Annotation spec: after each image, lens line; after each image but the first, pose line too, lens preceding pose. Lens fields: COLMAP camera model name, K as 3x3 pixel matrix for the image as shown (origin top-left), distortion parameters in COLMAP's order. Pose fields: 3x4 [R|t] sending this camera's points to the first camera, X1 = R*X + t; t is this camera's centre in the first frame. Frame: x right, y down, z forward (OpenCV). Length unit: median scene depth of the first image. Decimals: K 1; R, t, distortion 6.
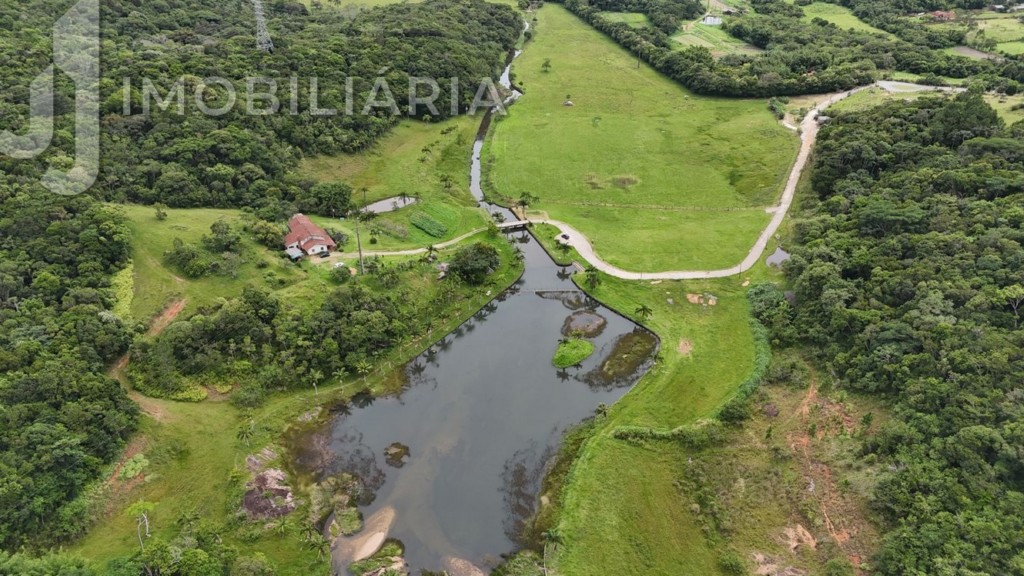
lens RADIAL K [[788.7, 0, 508.6], [0, 788.7, 296.0], [0, 0, 1]] dist [0.044600, -0.042322]
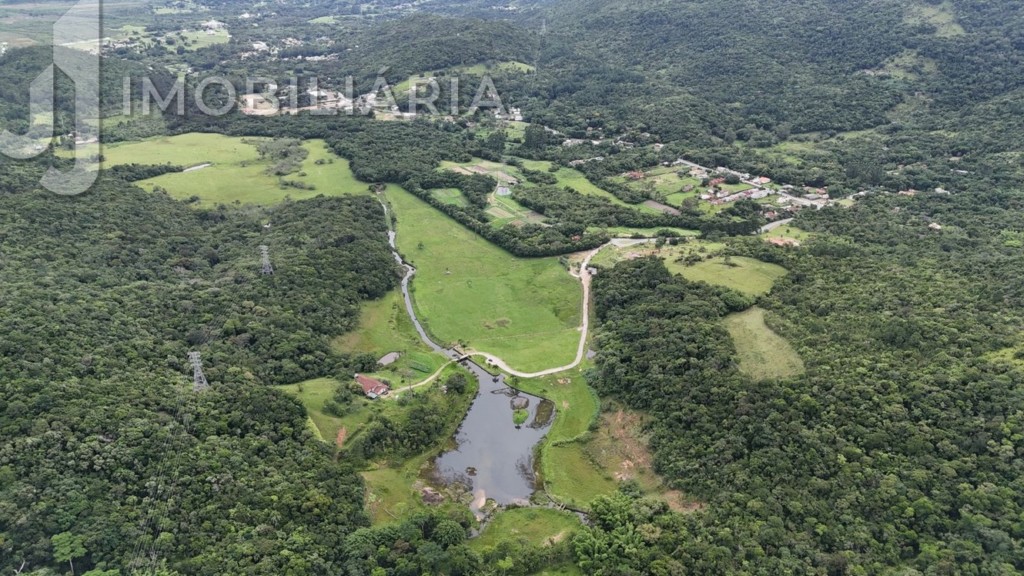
lens RADIAL K [[788.7, 0, 510.4], [0, 788.7, 285.4], [0, 0, 1]] dist [0.044600, -0.042322]
pose [[0.944996, -0.148231, 0.291564, -0.476438], [0.176050, 0.981784, -0.071463, -0.121164], [-0.275659, 0.118862, 0.953878, -1.037255]]
